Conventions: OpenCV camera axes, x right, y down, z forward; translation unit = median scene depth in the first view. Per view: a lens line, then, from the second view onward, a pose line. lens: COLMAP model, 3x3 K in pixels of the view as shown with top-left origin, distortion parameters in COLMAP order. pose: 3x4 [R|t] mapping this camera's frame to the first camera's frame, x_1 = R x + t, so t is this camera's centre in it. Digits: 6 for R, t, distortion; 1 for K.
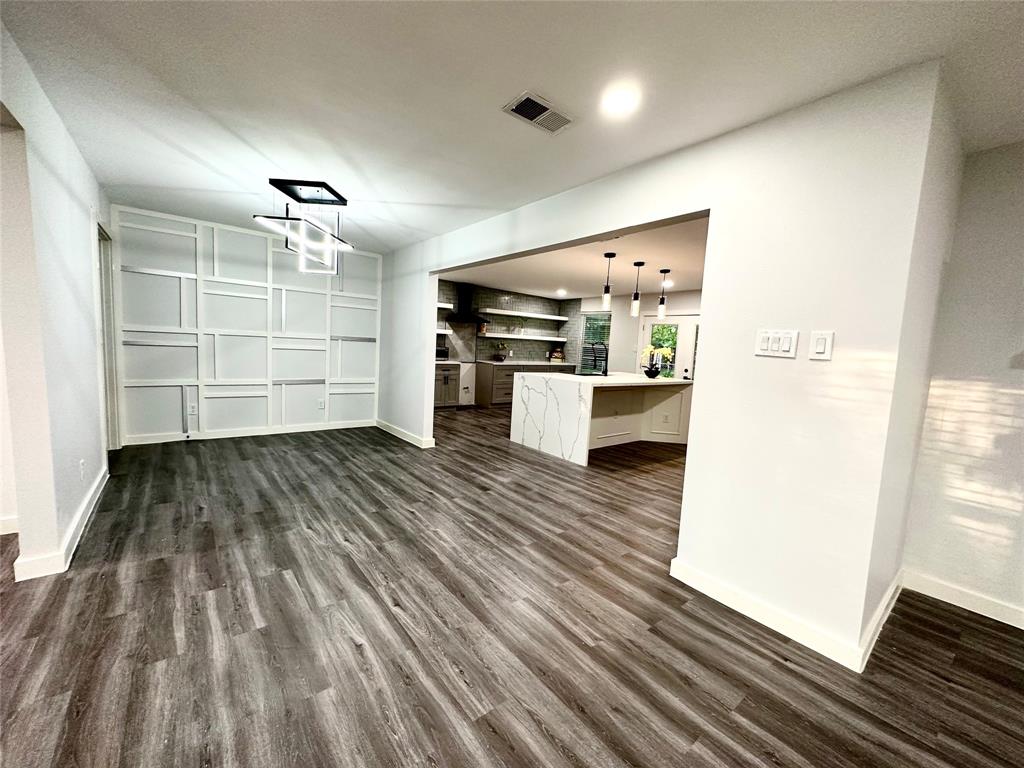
lens RADIAL K [[409.4, 0, 510.6], [0, 409.4, 382.4], [0, 0, 1]] dist [-0.005925, 0.001875]
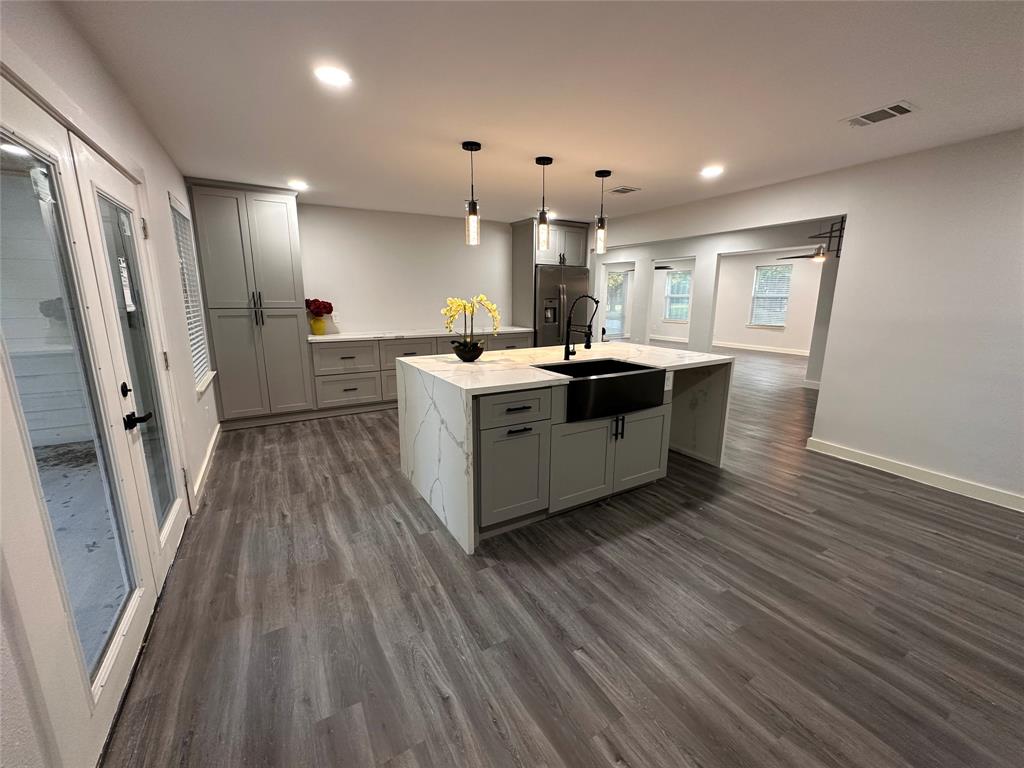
lens RADIAL K [[409.4, 0, 509.9], [0, 409.4, 385.8], [0, 0, 1]] dist [-0.005925, 0.001875]
pose [[-0.985595, -0.086802, 0.145147, 0.220991], [-0.036904, 0.947939, 0.316306, -0.145991], [-0.165047, 0.306393, -0.937488, 1.496007]]
